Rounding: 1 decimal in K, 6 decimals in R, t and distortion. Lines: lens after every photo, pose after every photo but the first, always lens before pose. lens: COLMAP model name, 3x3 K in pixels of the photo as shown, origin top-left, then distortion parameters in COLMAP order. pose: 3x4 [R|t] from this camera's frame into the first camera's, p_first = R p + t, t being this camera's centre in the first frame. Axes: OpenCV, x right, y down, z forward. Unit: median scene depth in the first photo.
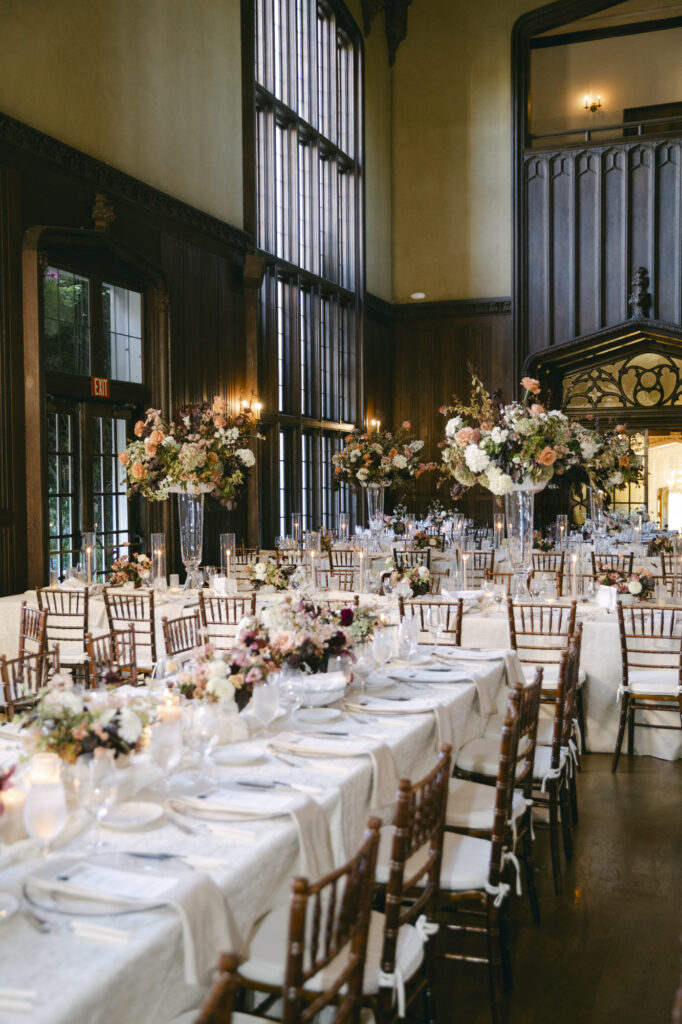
lens RADIAL K [[1047.9, 0, 341.0], [0, 1047.9, 512.0], [0, 0, 1]] dist [0.004192, 0.002087]
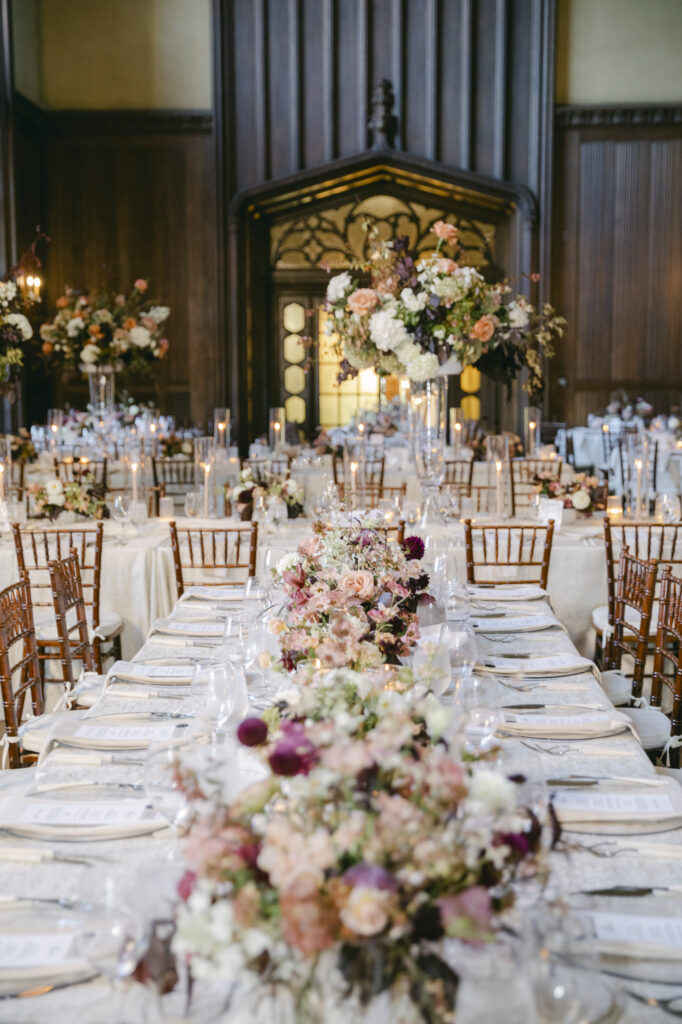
lens RADIAL K [[1405.3, 0, 341.0], [0, 1405.3, 530.5], [0, 0, 1]] dist [0.041228, 0.095688]
pose [[0.955123, -0.032971, 0.294368, -0.098121], [0.007285, 0.996100, 0.087932, 0.000559], [-0.296119, -0.081841, 0.951638, 0.027741]]
